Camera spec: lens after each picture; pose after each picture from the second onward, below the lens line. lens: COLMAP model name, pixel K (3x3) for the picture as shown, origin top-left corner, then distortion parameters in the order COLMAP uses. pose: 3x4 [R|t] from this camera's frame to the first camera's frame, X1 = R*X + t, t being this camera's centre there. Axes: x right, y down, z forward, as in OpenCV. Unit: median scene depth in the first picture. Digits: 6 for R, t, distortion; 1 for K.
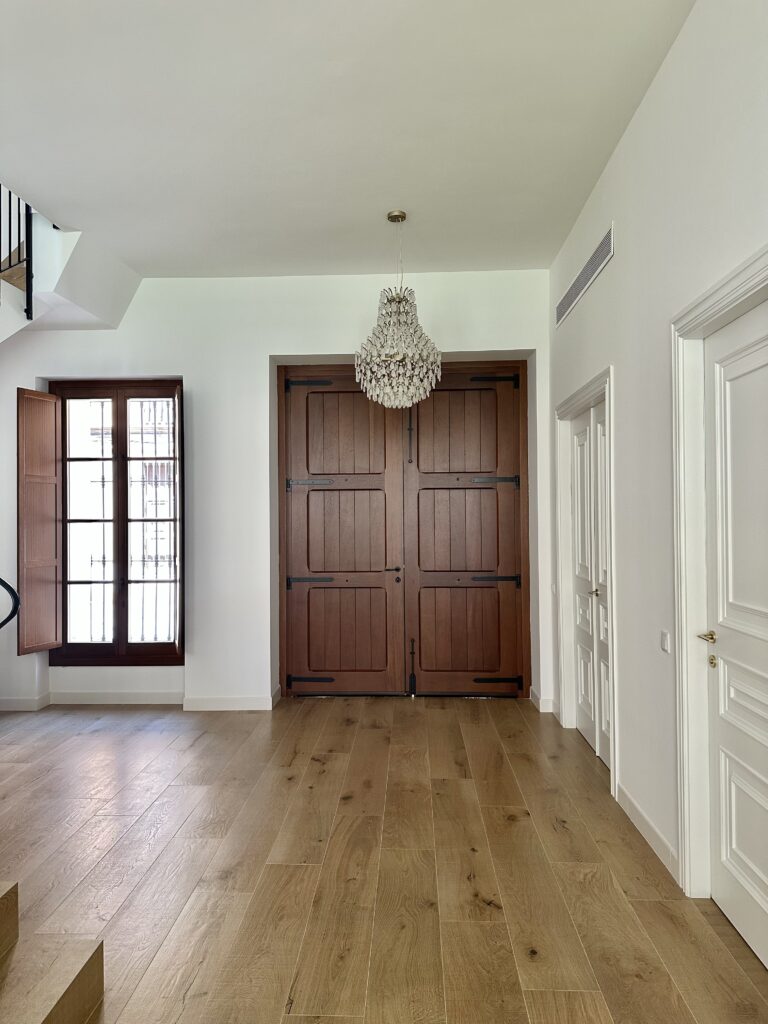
lens RADIAL K [[717.9, 0, 375.3], [0, 717.9, 515.7], [0, 0, 1]] dist [0.060785, -0.060723]
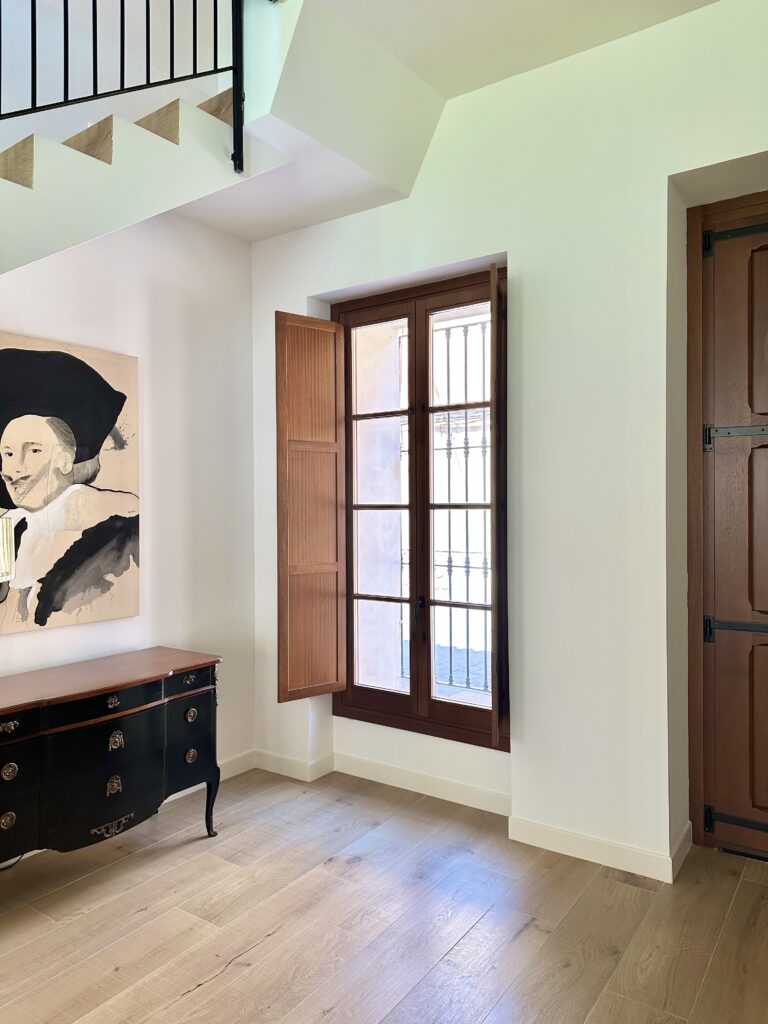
lens RADIAL K [[715.4, 0, 384.0], [0, 715.4, 512.0], [0, 0, 1]] dist [0.131944, -0.184283]
pose [[0.854494, 0.005613, -0.519431, -0.048472], [0.003770, 0.999848, 0.017007, 0.000670], [0.519447, -0.016490, 0.854343, 0.441018]]
